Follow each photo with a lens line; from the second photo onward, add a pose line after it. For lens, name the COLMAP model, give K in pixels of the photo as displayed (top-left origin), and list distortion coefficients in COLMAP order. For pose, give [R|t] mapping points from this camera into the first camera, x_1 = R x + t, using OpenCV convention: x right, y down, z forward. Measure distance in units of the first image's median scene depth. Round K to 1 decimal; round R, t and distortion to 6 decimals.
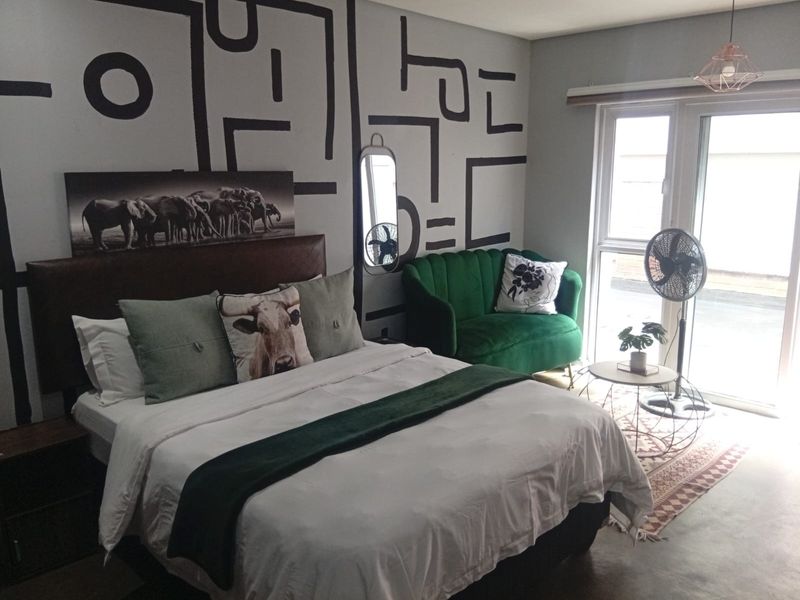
lens RADIAL K [[657.8, 0, 400.0], [0, 657.8, 300.0], [0, 0, 1]] dist [0.065649, -0.141532]
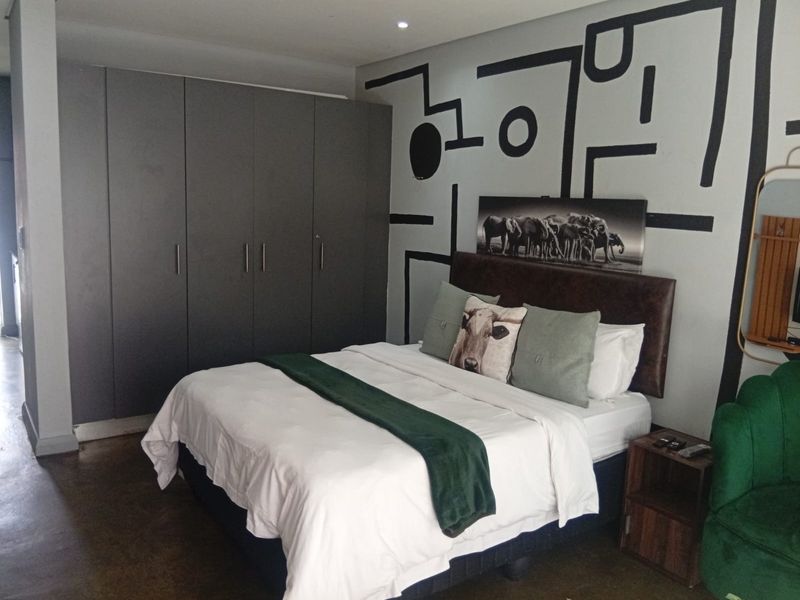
lens RADIAL K [[657.8, 0, 400.0], [0, 657.8, 300.0], [0, 0, 1]] dist [0.065649, -0.141532]
pose [[-0.190204, 0.150059, -0.970209, 0.843750], [-0.222383, 0.955976, 0.191455, -0.180532], [0.956226, 0.252173, -0.148460, 0.938309]]
